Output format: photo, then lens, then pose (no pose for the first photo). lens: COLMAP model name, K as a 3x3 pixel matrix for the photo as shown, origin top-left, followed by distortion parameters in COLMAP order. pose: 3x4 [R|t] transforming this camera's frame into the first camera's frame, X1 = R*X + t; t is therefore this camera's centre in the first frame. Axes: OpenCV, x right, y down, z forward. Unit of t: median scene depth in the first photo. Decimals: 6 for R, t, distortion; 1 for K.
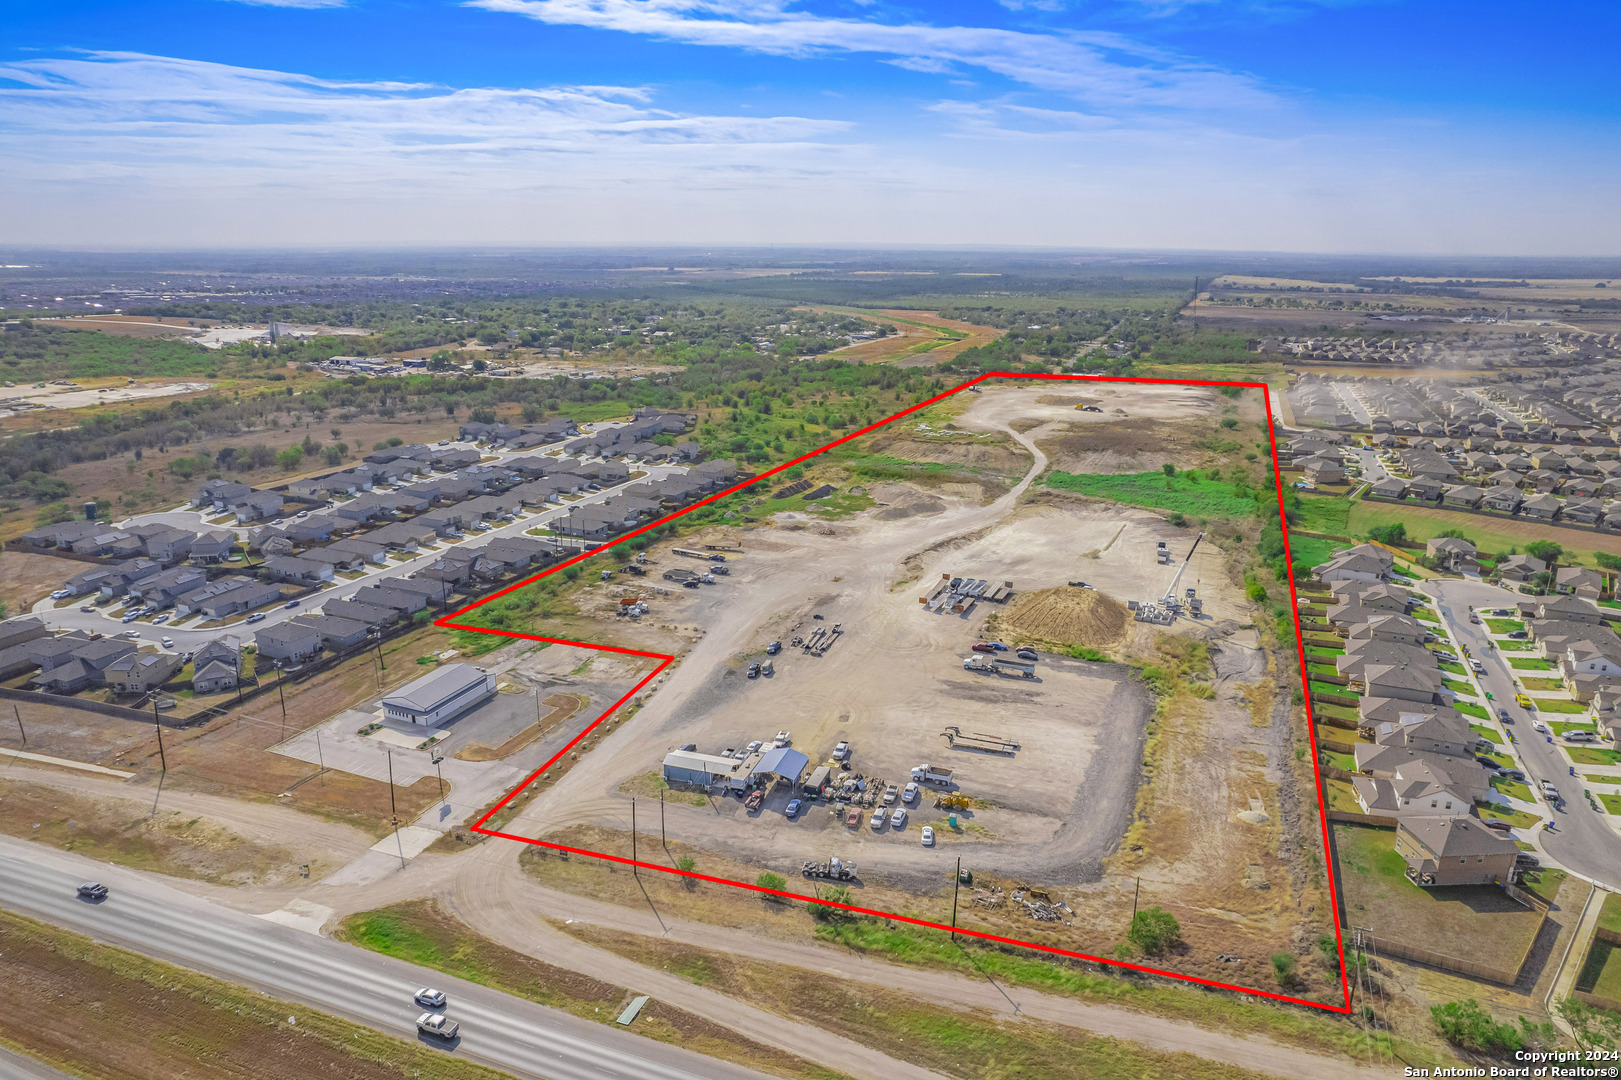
lens RADIAL K [[1037.0, 0, 810.5], [0, 1037.0, 540.0], [0, 0, 1]] dist [-0.073236, 0.064990]
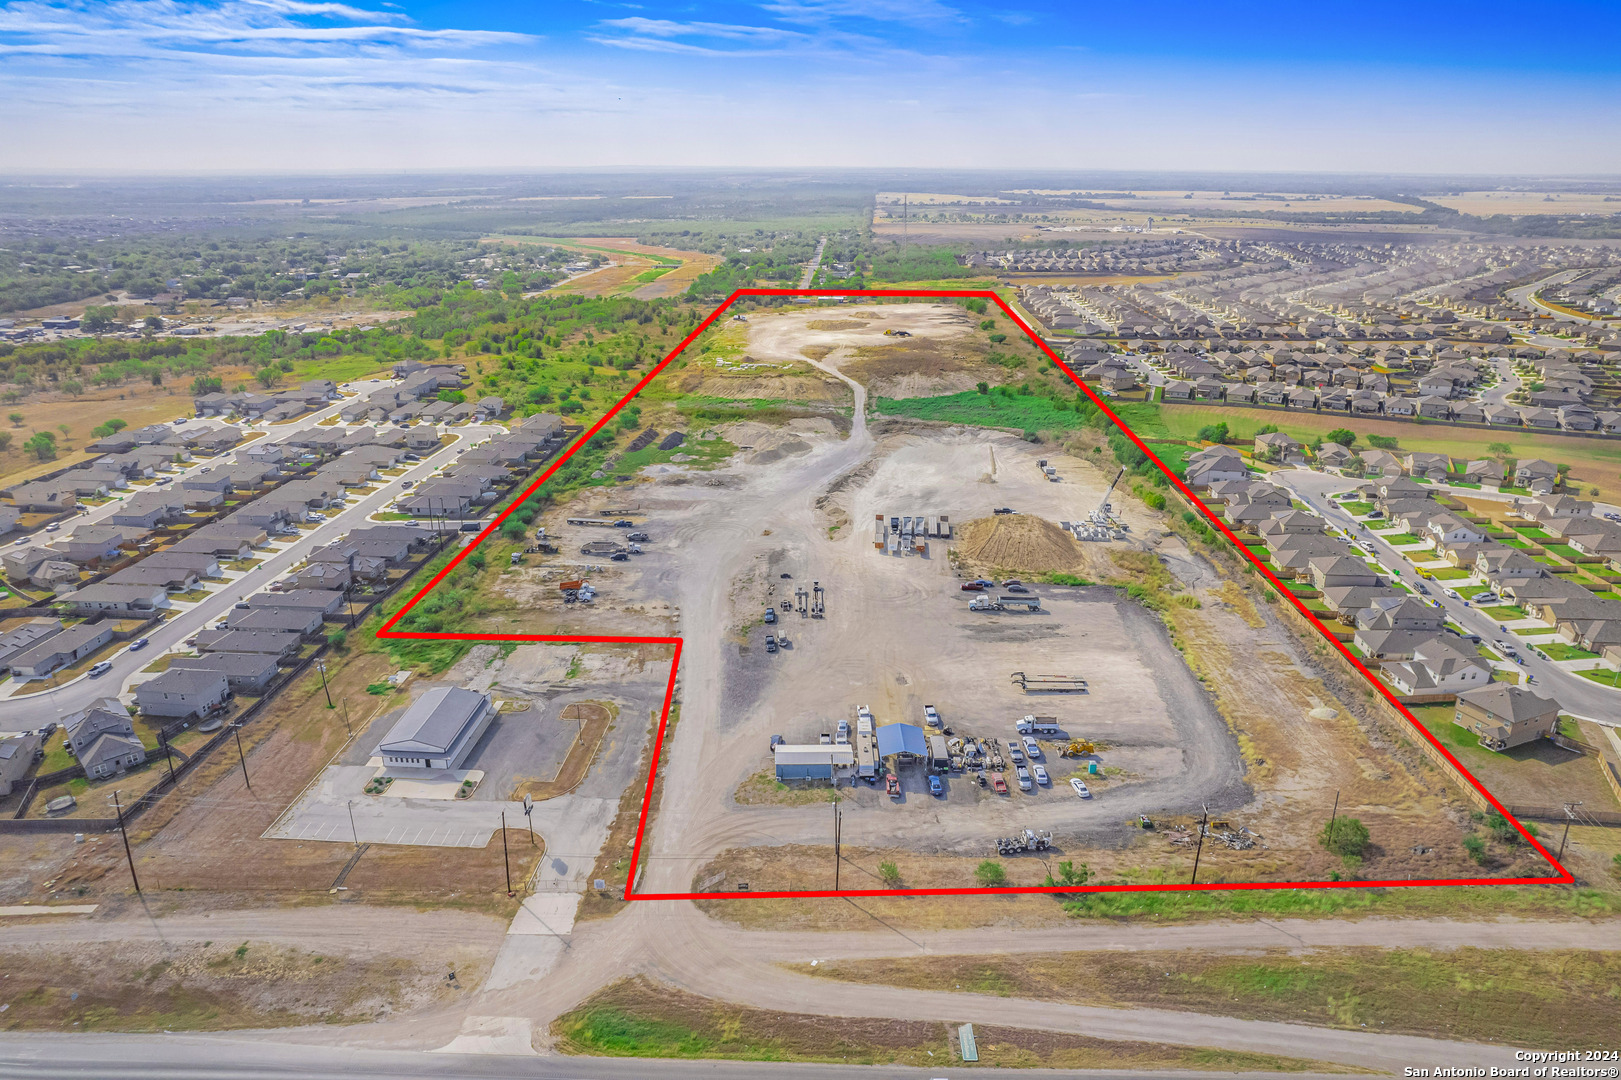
lens RADIAL K [[1037.0, 0, 810.5], [0, 1037.0, 540.0], [0, 0, 1]] dist [-0.073236, 0.064990]
pose [[0.947539, -0.117093, 0.297419, -0.230952], [0.096034, 0.991784, 0.084510, -0.033562], [-0.304871, -0.051514, 0.950999, 0.087492]]
